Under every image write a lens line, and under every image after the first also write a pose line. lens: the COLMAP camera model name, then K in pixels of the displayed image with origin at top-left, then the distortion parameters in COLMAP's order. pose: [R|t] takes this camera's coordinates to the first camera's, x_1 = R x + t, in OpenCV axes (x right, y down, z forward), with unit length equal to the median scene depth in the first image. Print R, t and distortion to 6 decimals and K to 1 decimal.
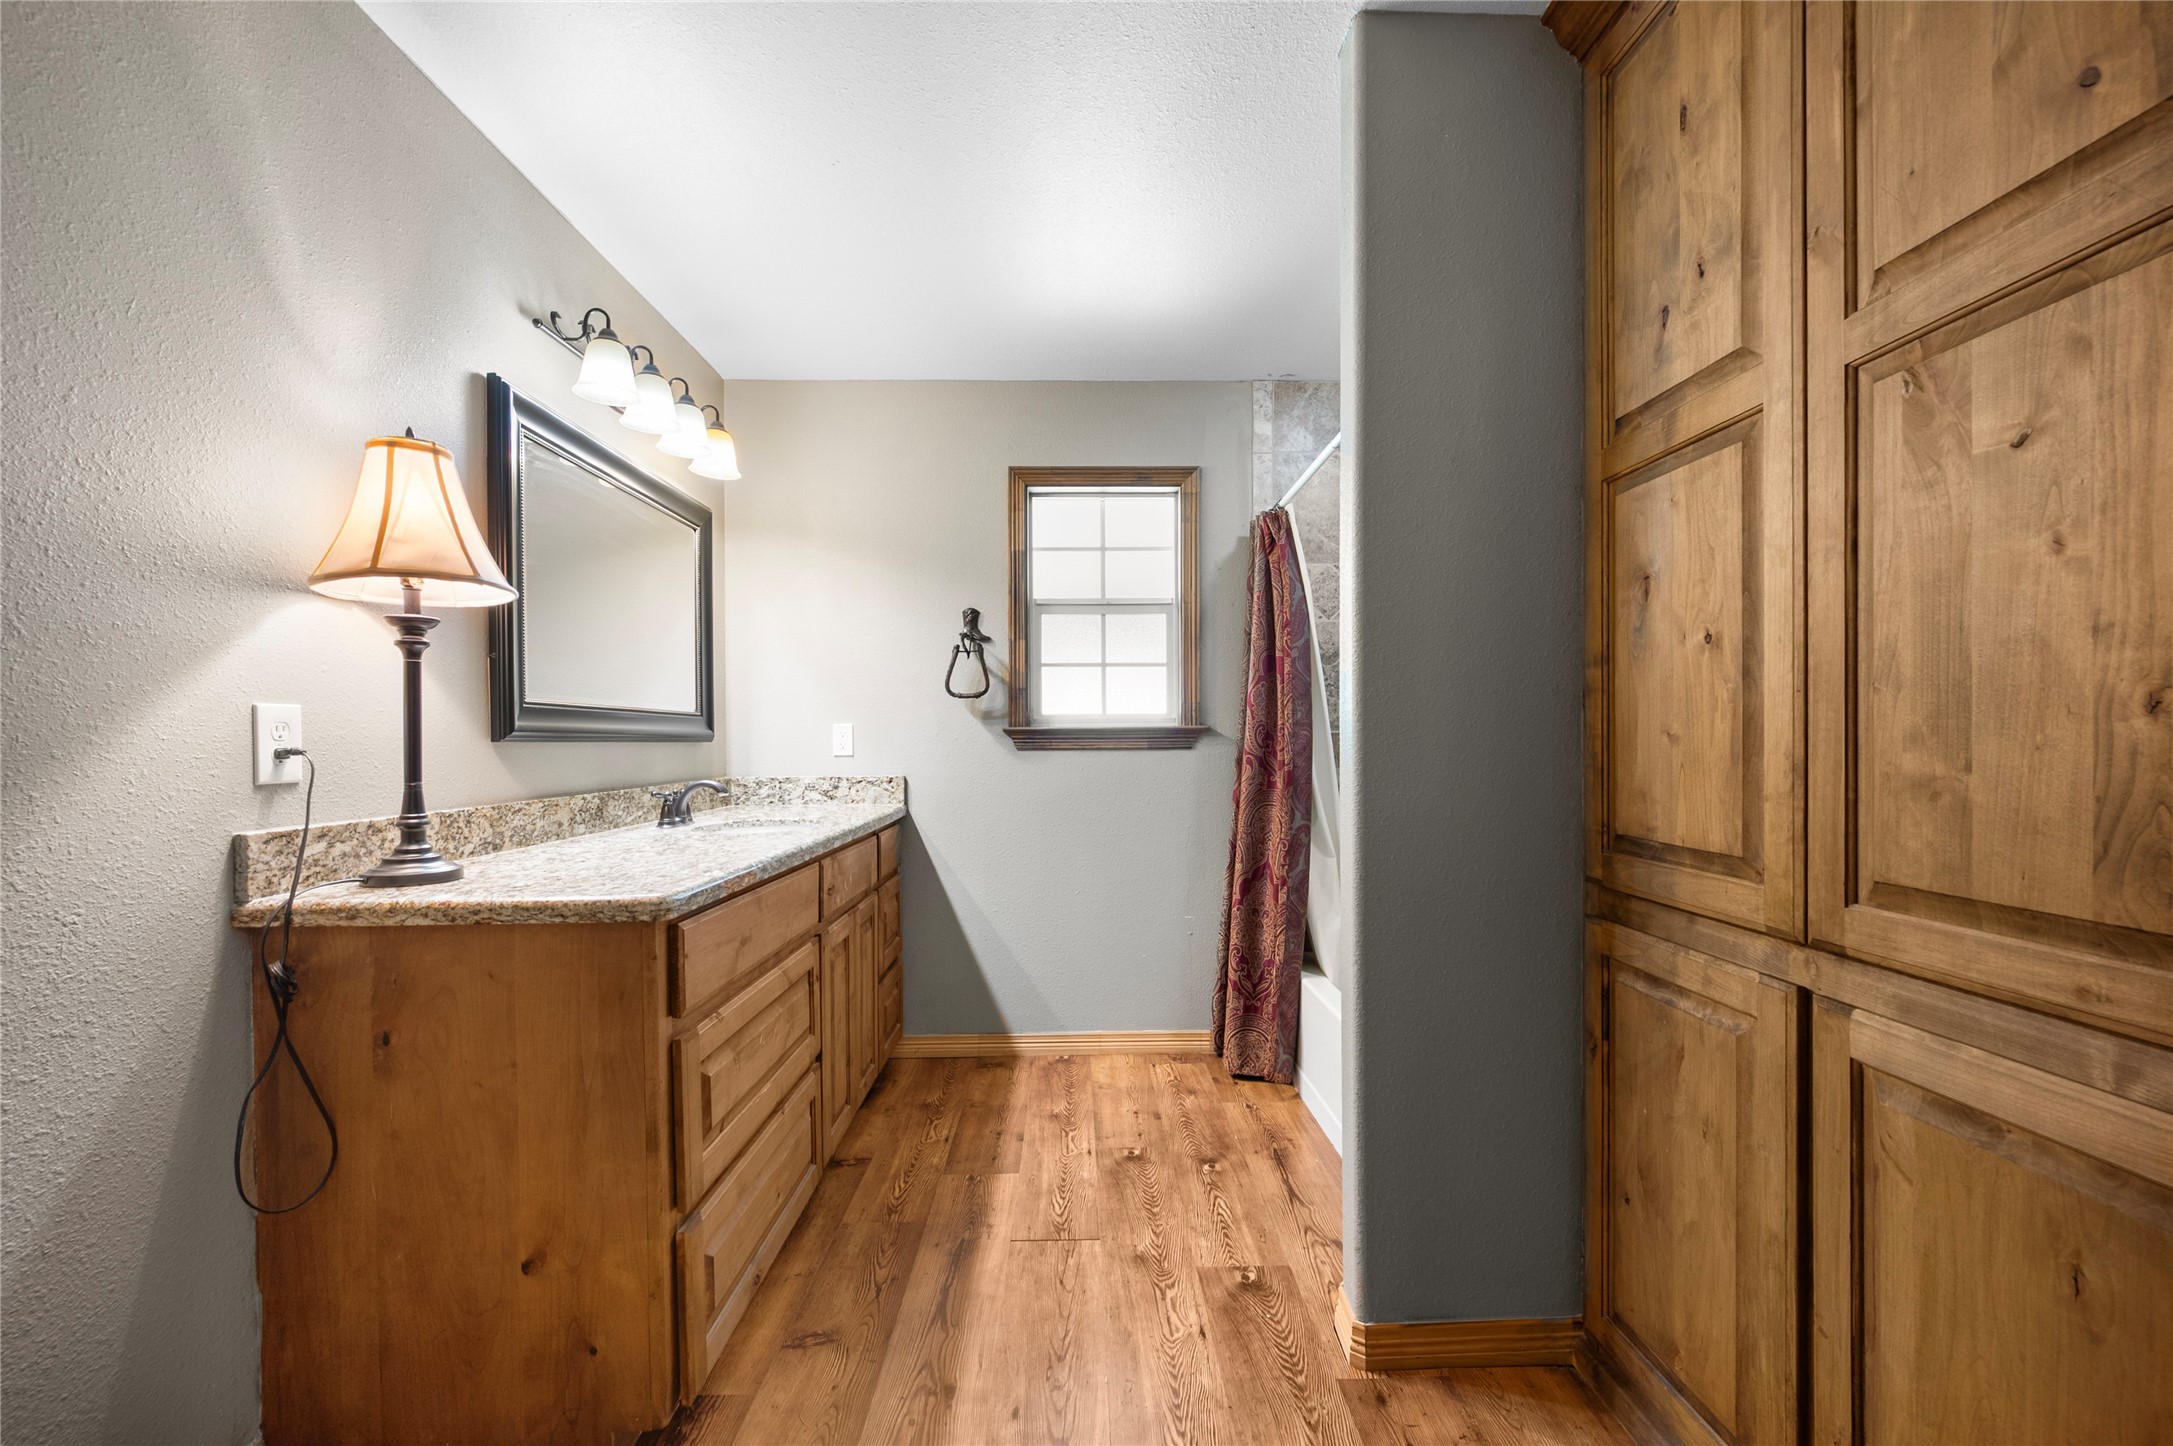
lens RADIAL K [[875.3, 0, 1089.9], [0, 875.3, 738.7], [0, 0, 1]] dist [-0.000489, -0.000057]
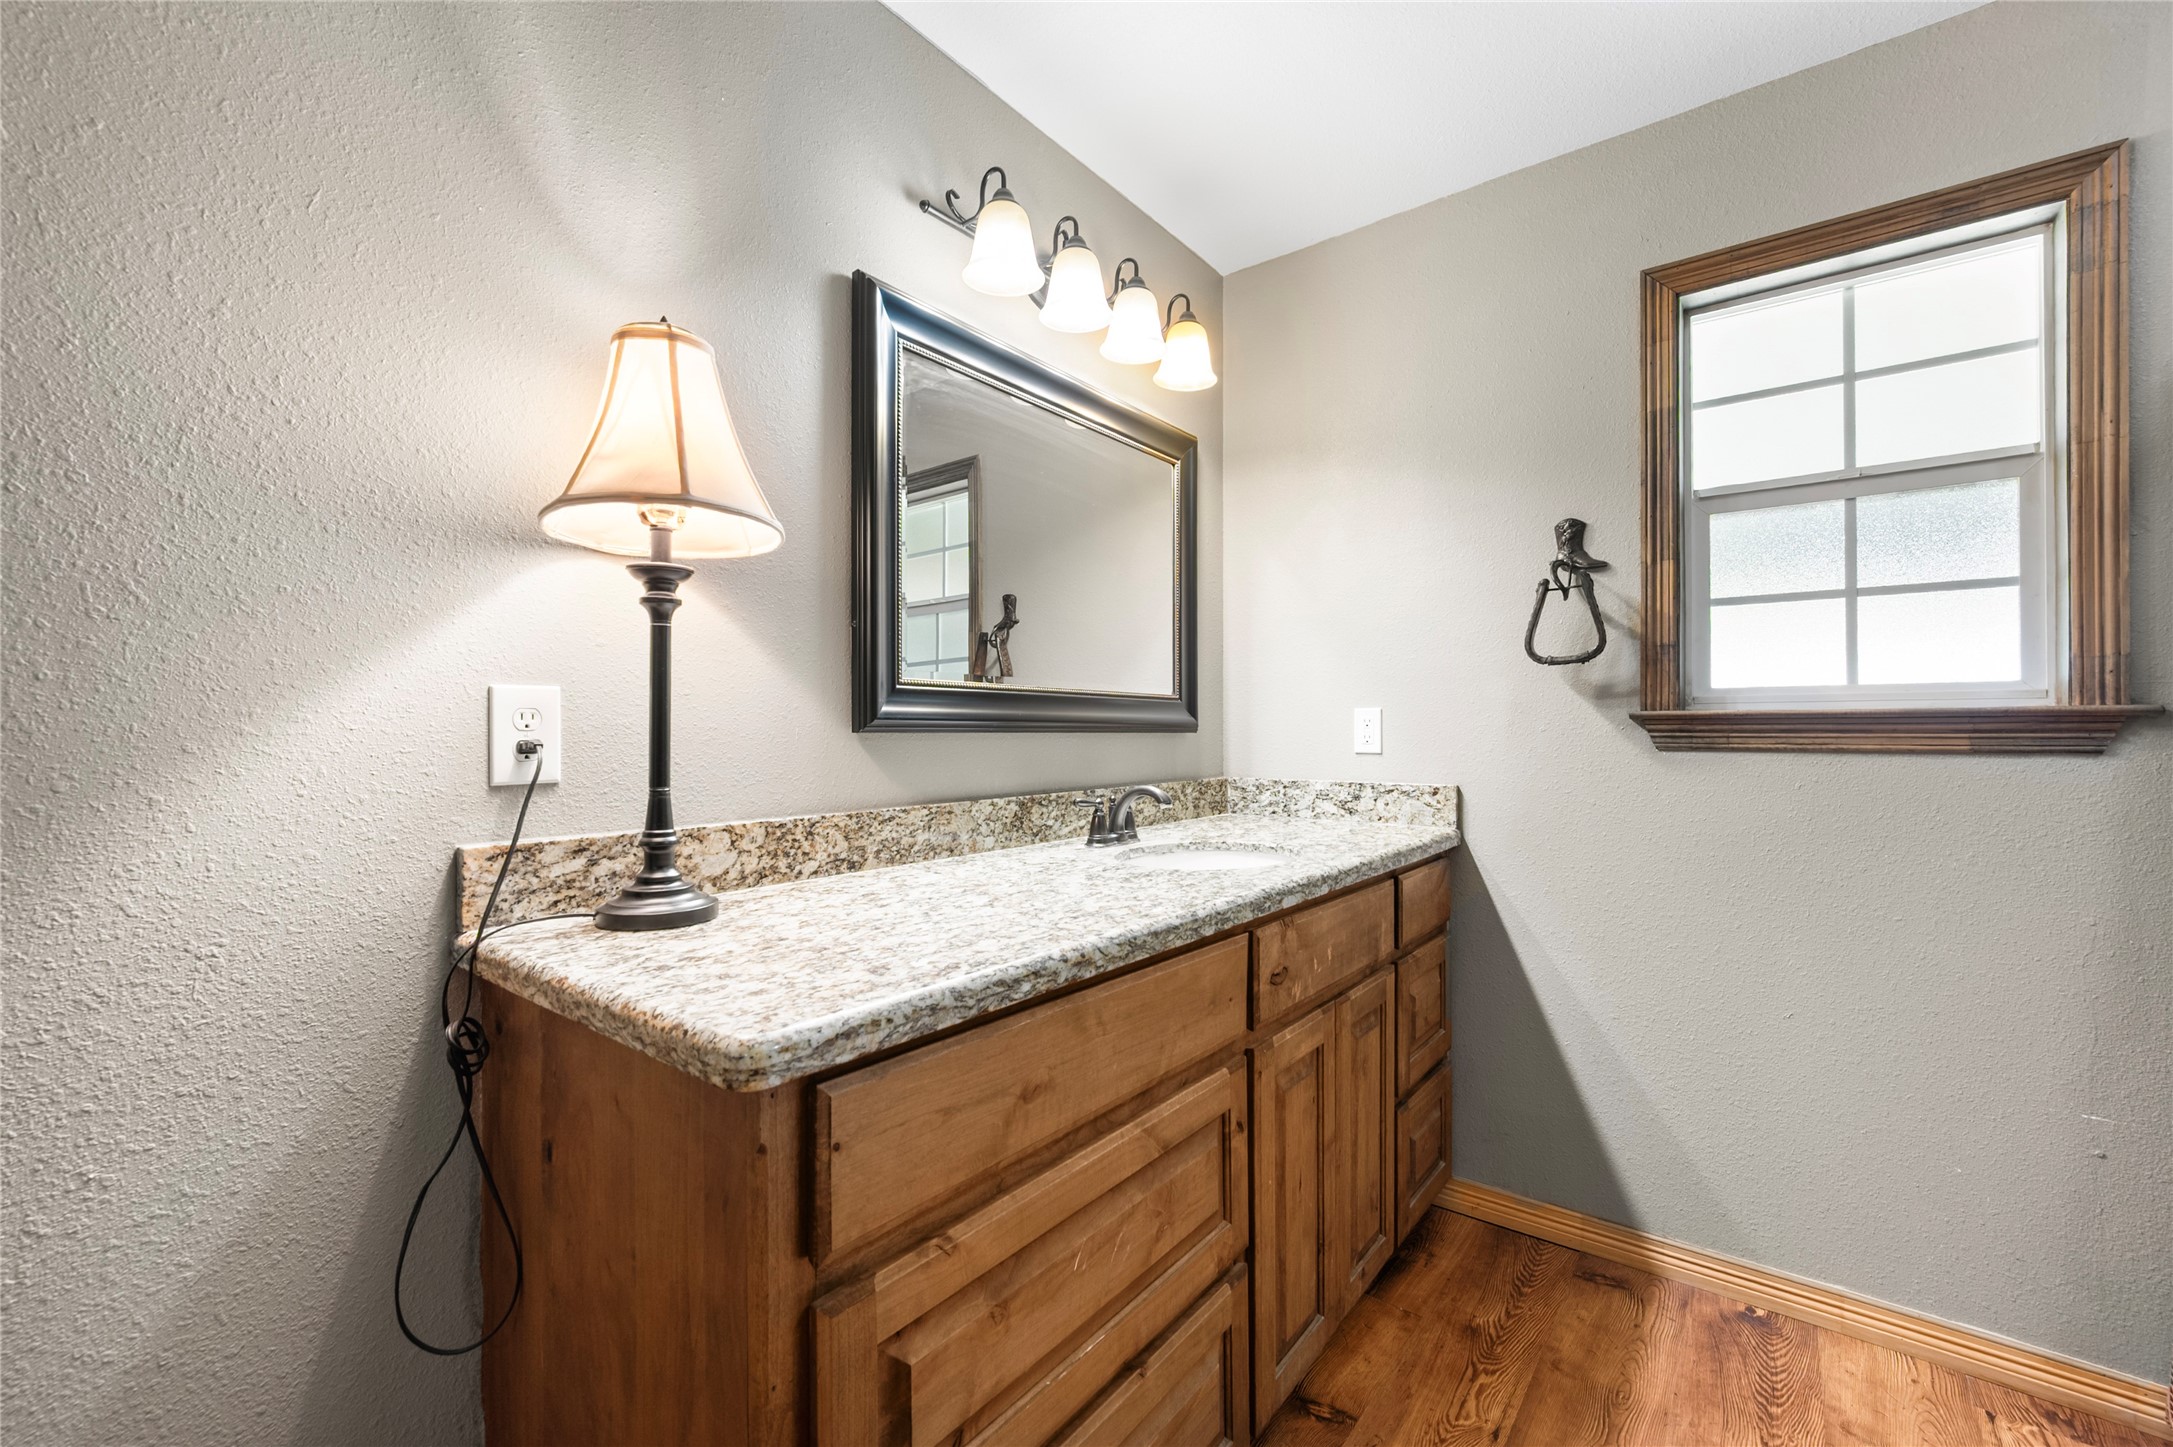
lens RADIAL K [[868.7, 0, 1103.1], [0, 868.7, 723.5], [0, 0, 1]] dist [-0.003648, 0.001549]
pose [[0.775708, 0.001020, -0.631091, -0.006225], [-0.003277, 0.999992, -0.002412, -0.002497], [0.631083, 0.003939, 0.775705, 0.418585]]
